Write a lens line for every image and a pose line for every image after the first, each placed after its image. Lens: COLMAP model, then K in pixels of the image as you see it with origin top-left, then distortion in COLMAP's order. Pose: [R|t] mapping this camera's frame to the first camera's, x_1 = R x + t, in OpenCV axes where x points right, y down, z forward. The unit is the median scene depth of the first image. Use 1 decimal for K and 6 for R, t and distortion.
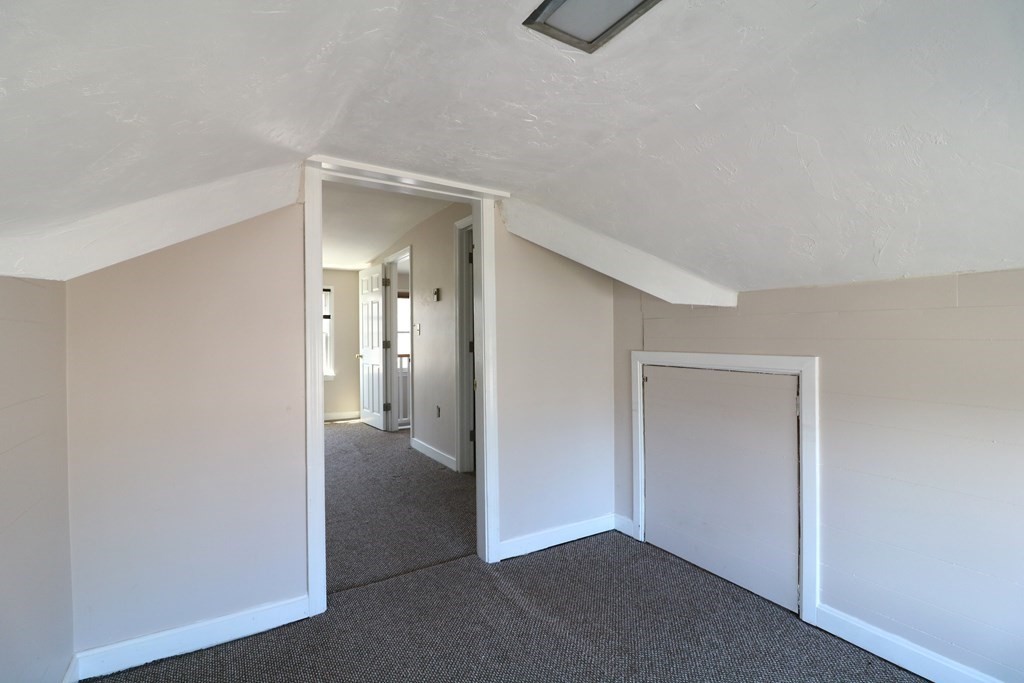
lens RADIAL K [[471.8, 0, 517.4], [0, 471.8, 336.3], [0, 0, 1]] dist [-0.000462, -0.011572]
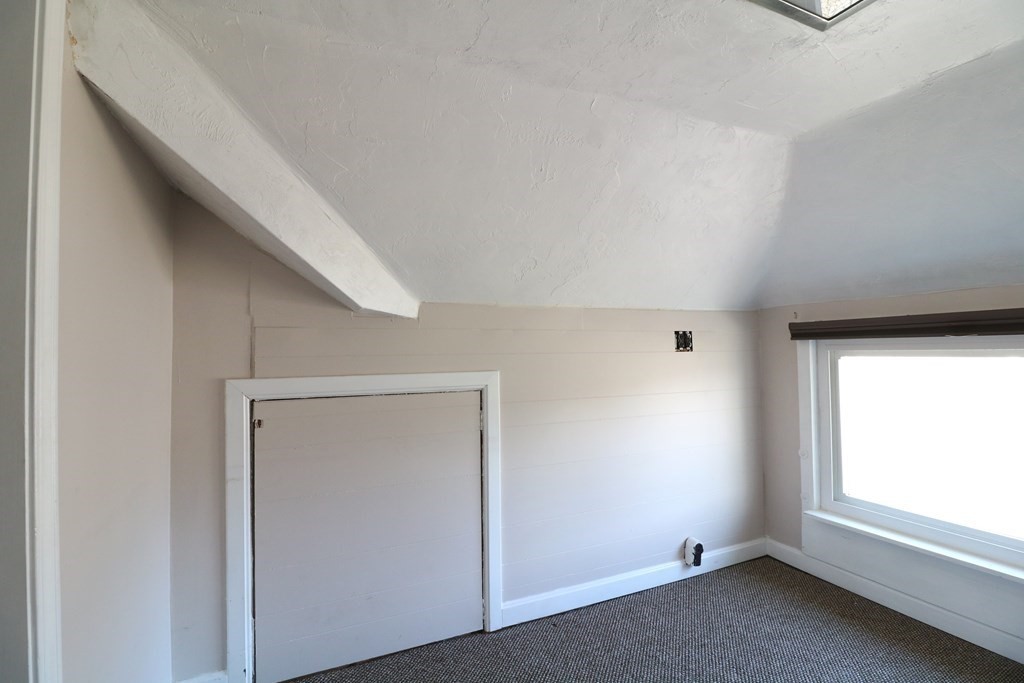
lens RADIAL K [[471.8, 0, 516.3], [0, 471.8, 335.9], [0, 0, 1]] dist [-0.000462, -0.011572]
pose [[0.137966, 0.030322, 0.989973, -0.299327], [0.012362, 0.999401, -0.032334, -0.000405], [-0.990360, 0.016699, 0.137509, 0.574296]]
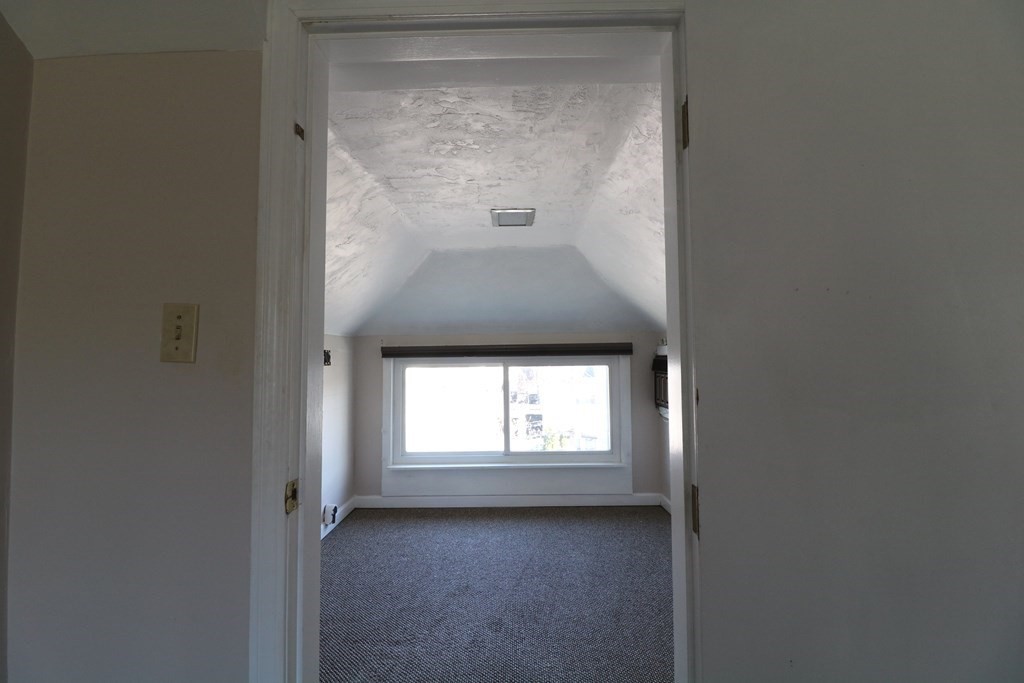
lens RADIAL K [[471.8, 0, 512.3], [0, 471.8, 335.8], [0, 0, 1]] dist [-0.000462, -0.011572]
pose [[-0.840495, 0.039066, 0.540409, -0.417556], [0.012367, 0.998521, -0.052948, -0.001553], [-0.541678, -0.037820, -0.839735, 1.157194]]
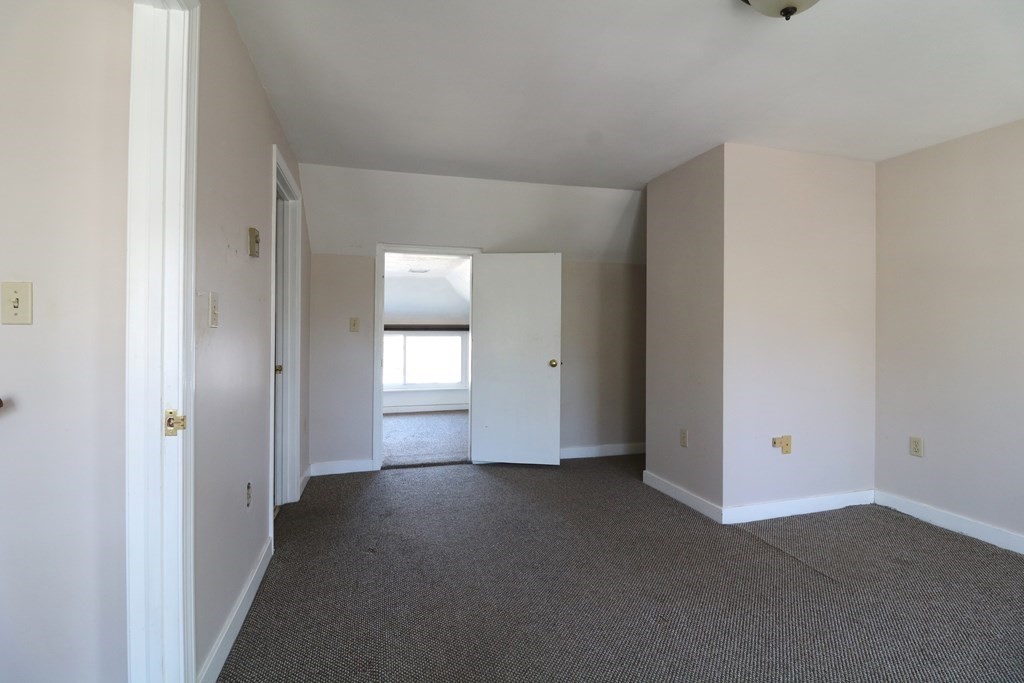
lens RADIAL K [[471.8, 0, 515.1], [0, 471.8, 333.9], [0, 0, 1]] dist [-0.000462, -0.011572]
pose [[-0.962041, 0.001140, 0.272901, -0.914671], [0.000540, 0.999997, -0.002277, 0.007558], [-0.272903, -0.002043, -0.962039, 2.292898]]
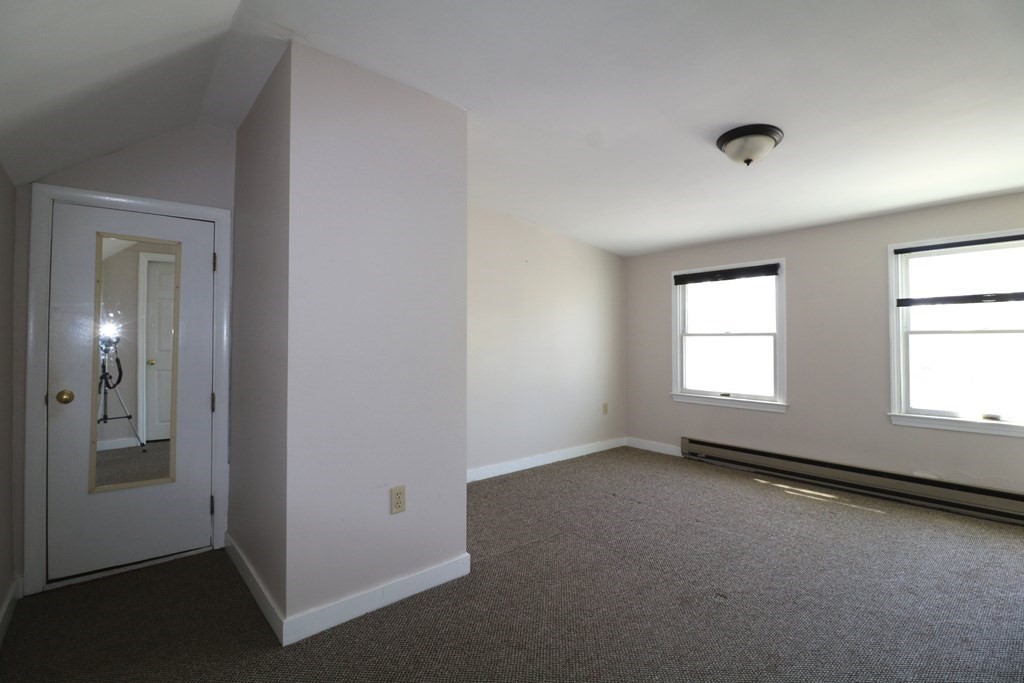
lens RADIAL K [[471.8, 0, 520.4], [0, 471.8, 332.4], [0, 0, 1]] dist [-0.000462, -0.011572]
pose [[0.154358, -0.016089, -0.987884, -0.186803], [-0.006291, 0.999831, -0.017266, 0.010402], [0.987995, 0.008880, 0.154231, 1.073203]]
